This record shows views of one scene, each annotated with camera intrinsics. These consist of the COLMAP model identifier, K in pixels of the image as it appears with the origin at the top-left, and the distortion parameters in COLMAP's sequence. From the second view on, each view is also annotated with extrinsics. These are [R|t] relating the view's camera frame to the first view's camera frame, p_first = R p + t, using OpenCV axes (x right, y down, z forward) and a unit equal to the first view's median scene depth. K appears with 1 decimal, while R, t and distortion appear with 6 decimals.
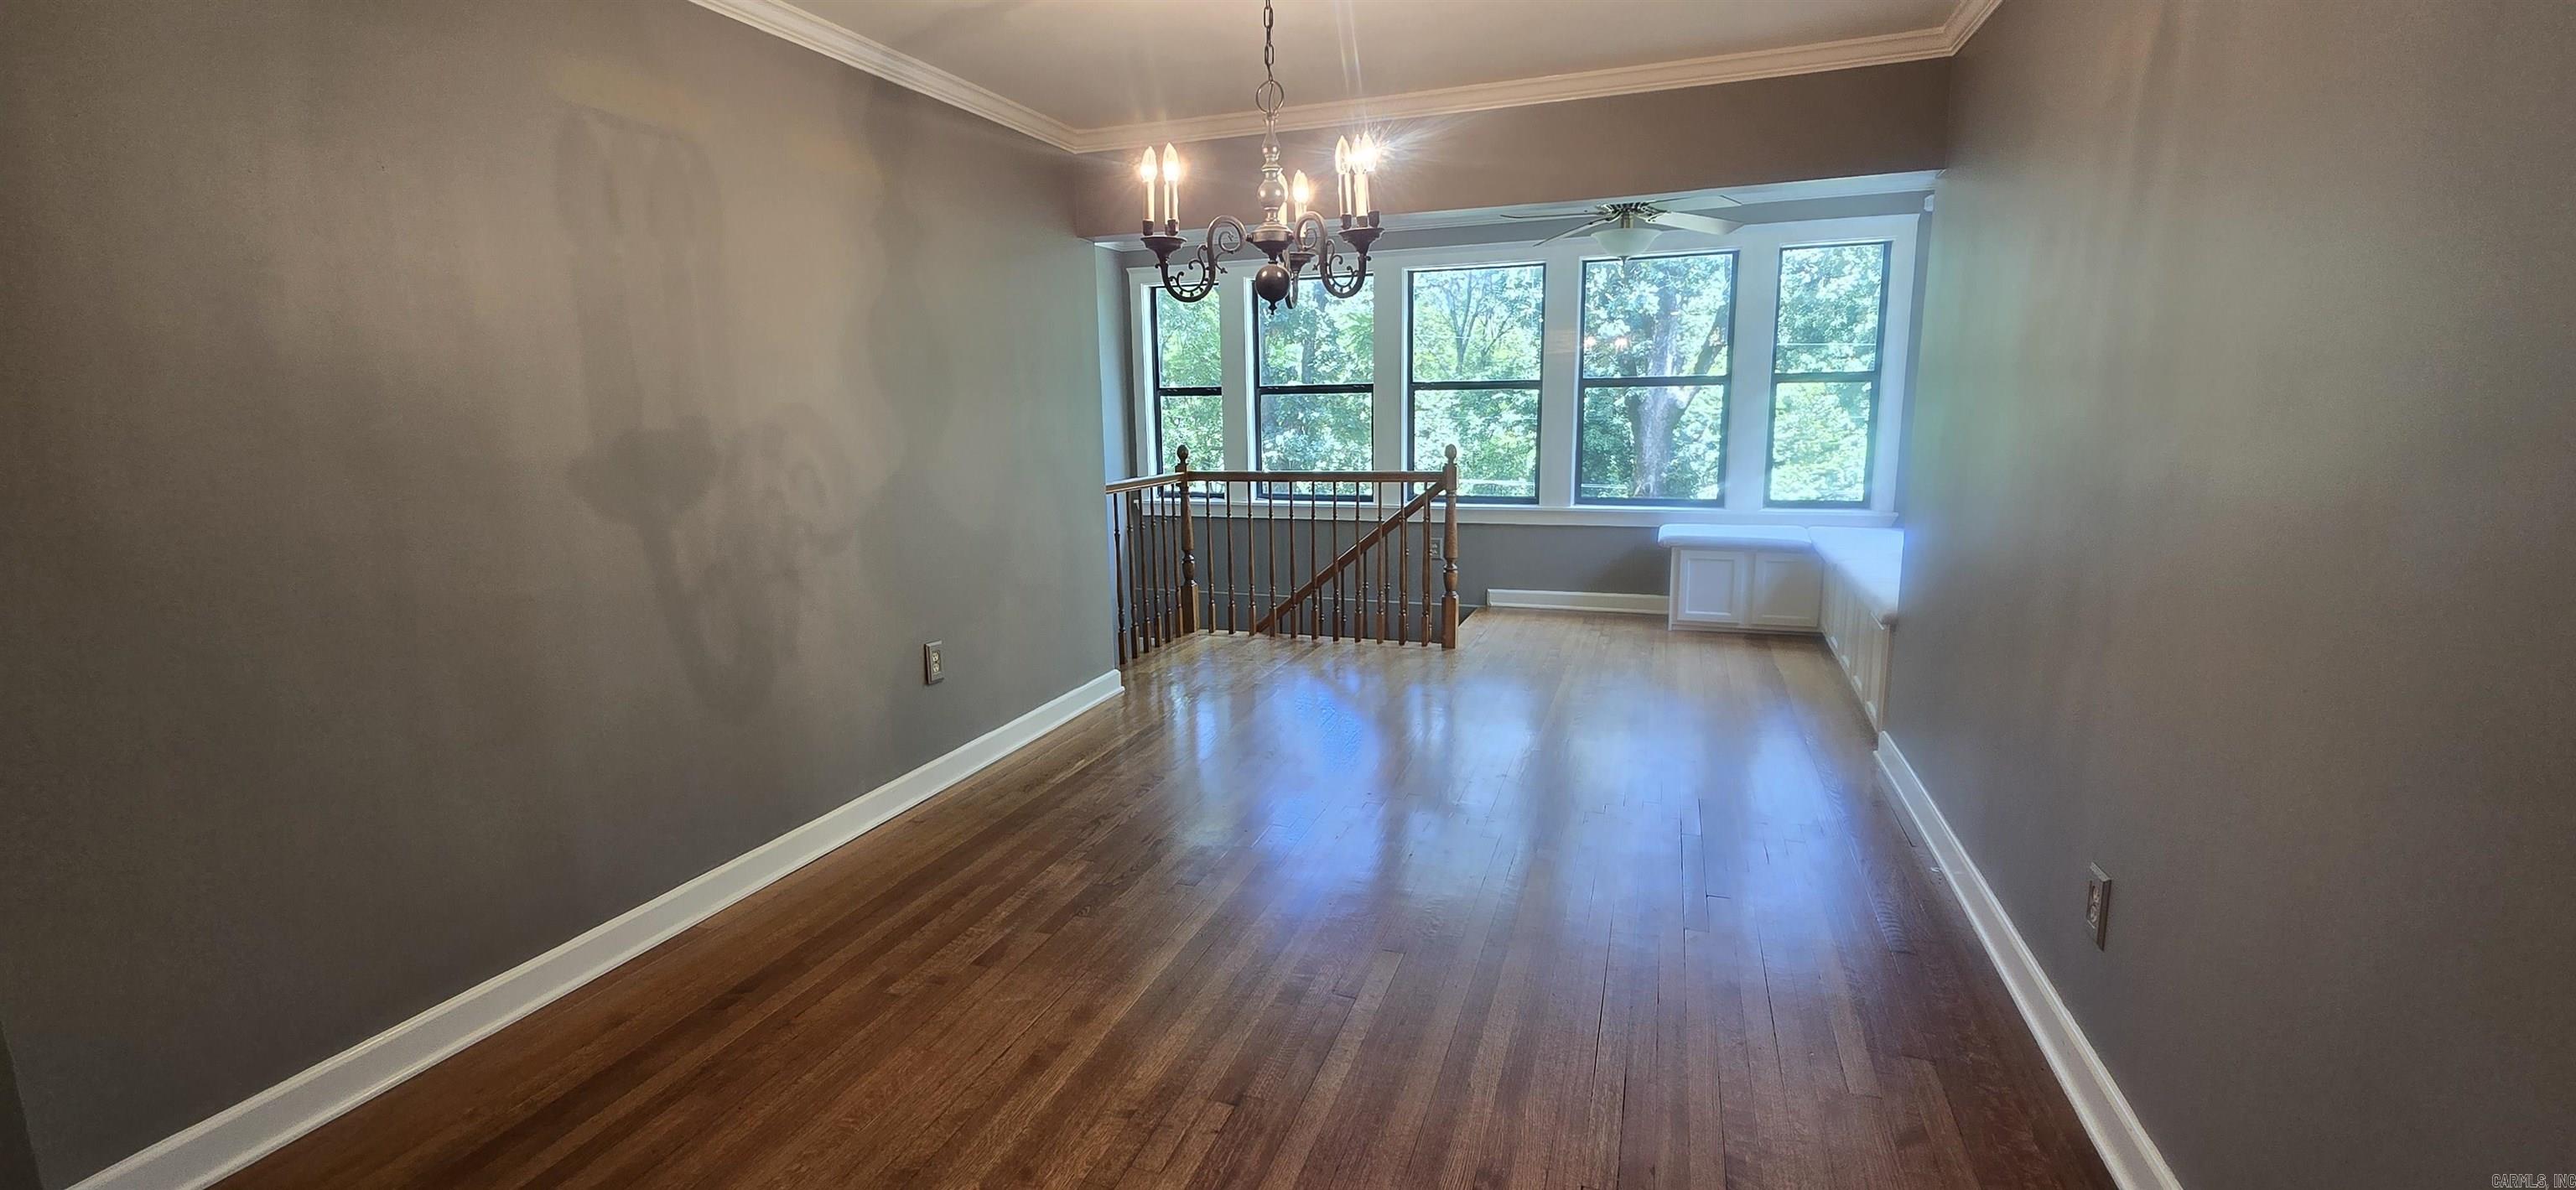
lens RADIAL K [[1053.0, 0, 1278.4], [0, 1053.0, 596.8], [0, 0, 1]] dist [-0.004077, 0.001165]
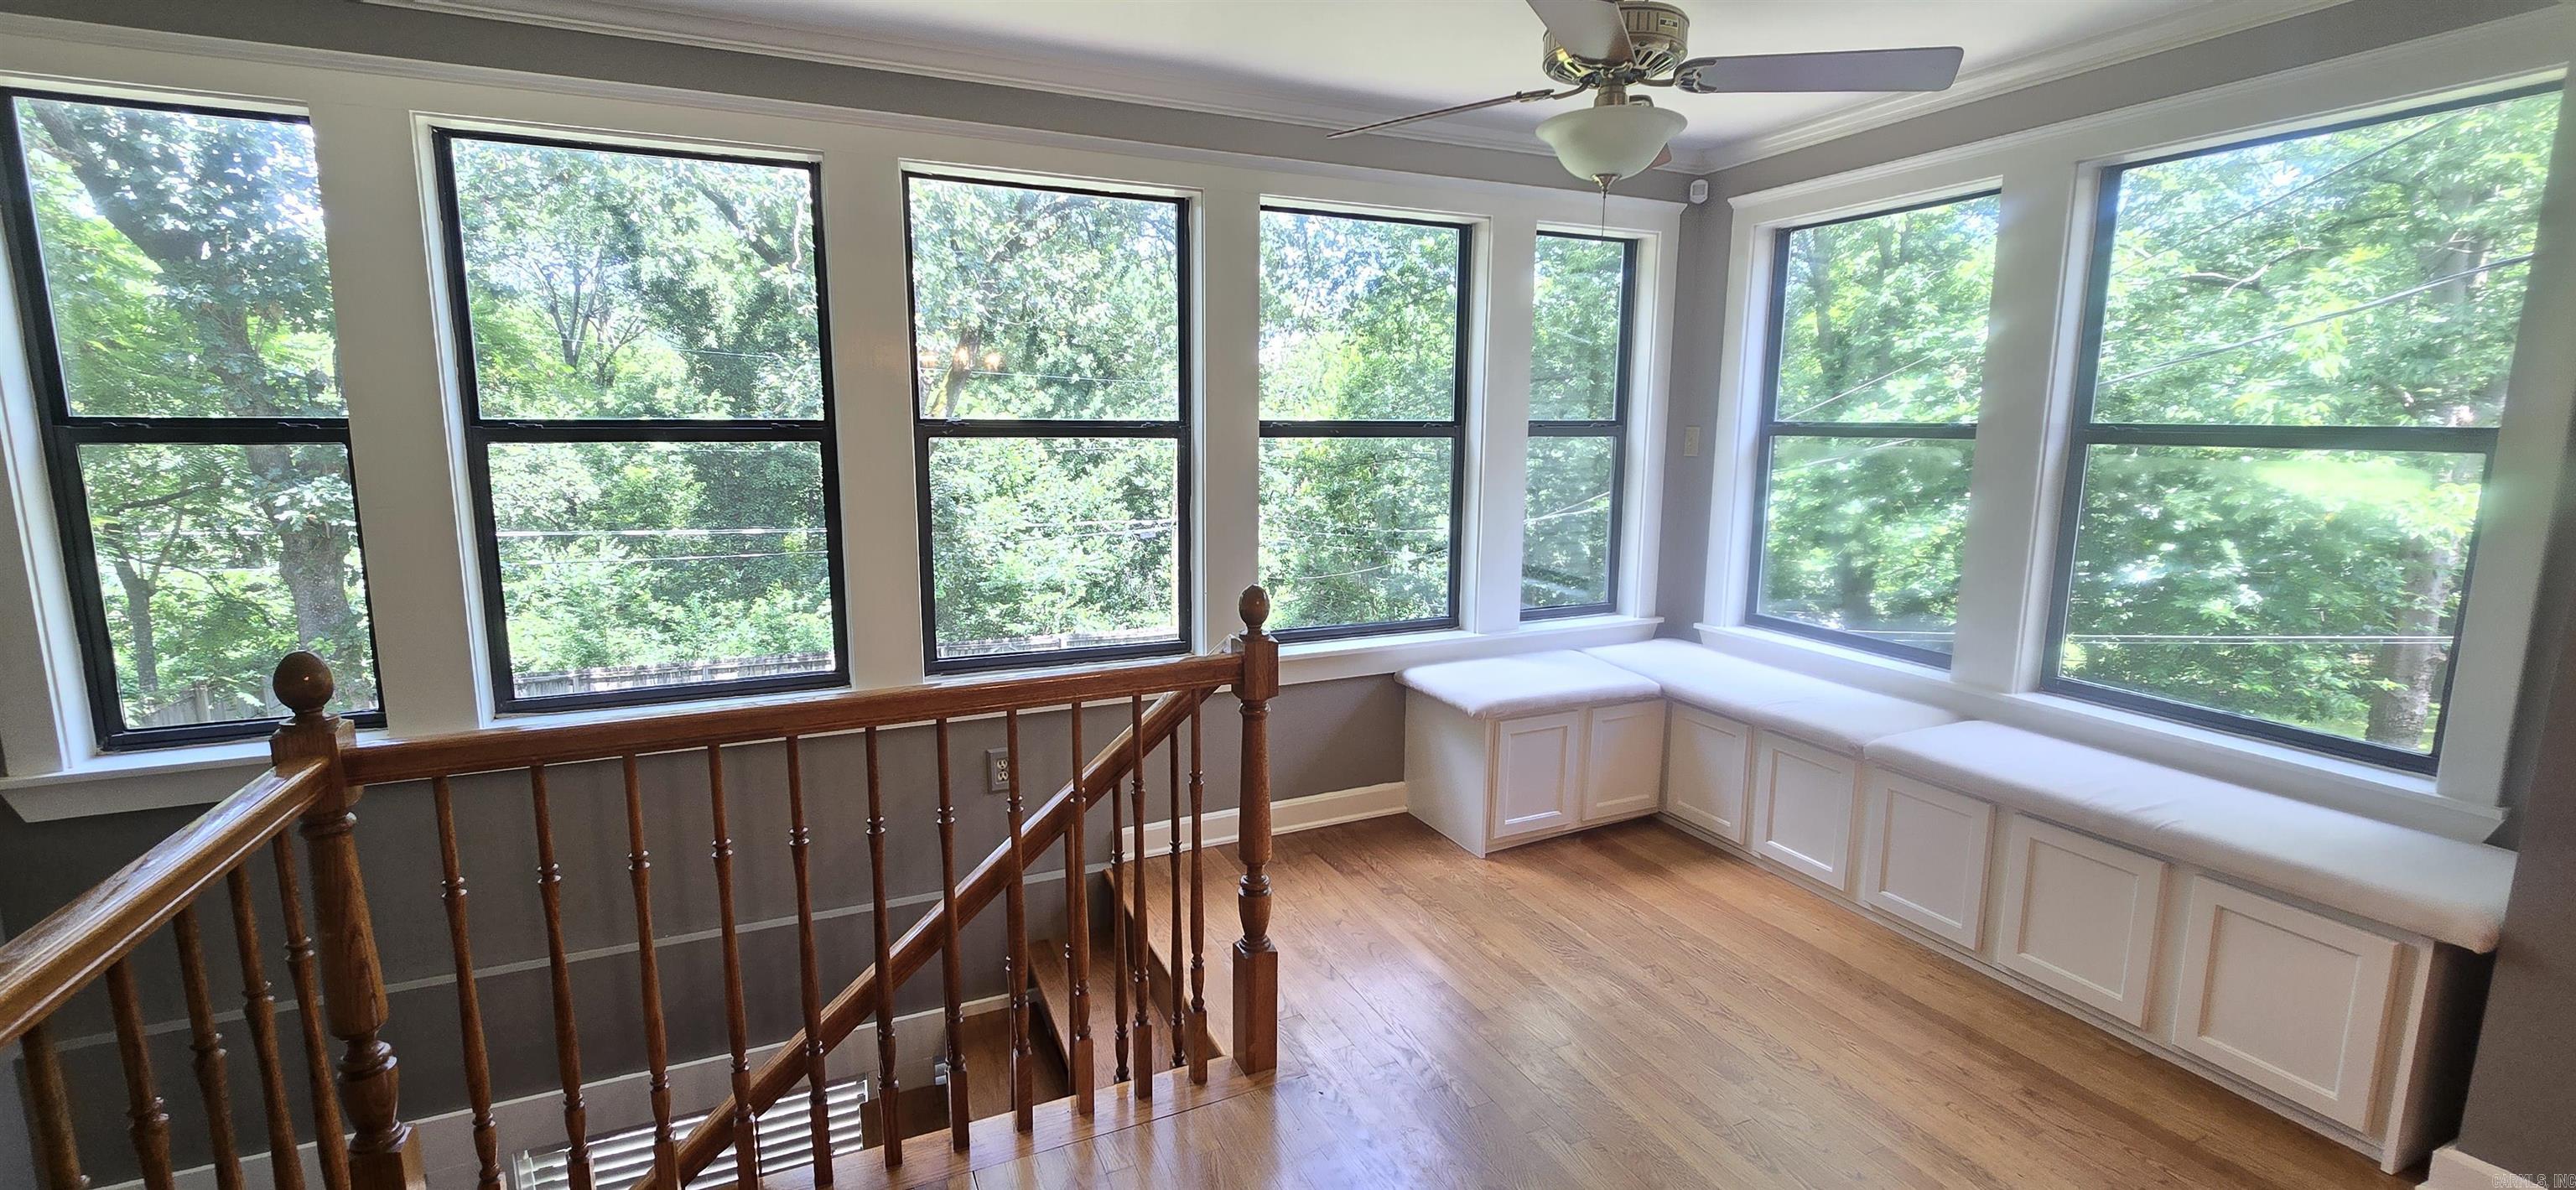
lens RADIAL K [[1053.0, 0, 1272.5], [0, 1053.0, 576.6], [0, 0, 1]] dist [-0.004077, 0.001165]
pose [[0.710199, -0.080804, 0.699348, -0.083100], [0.109905, 0.993937, 0.003232, -0.116815], [-0.695369, 0.074567, 0.714774, 0.561794]]
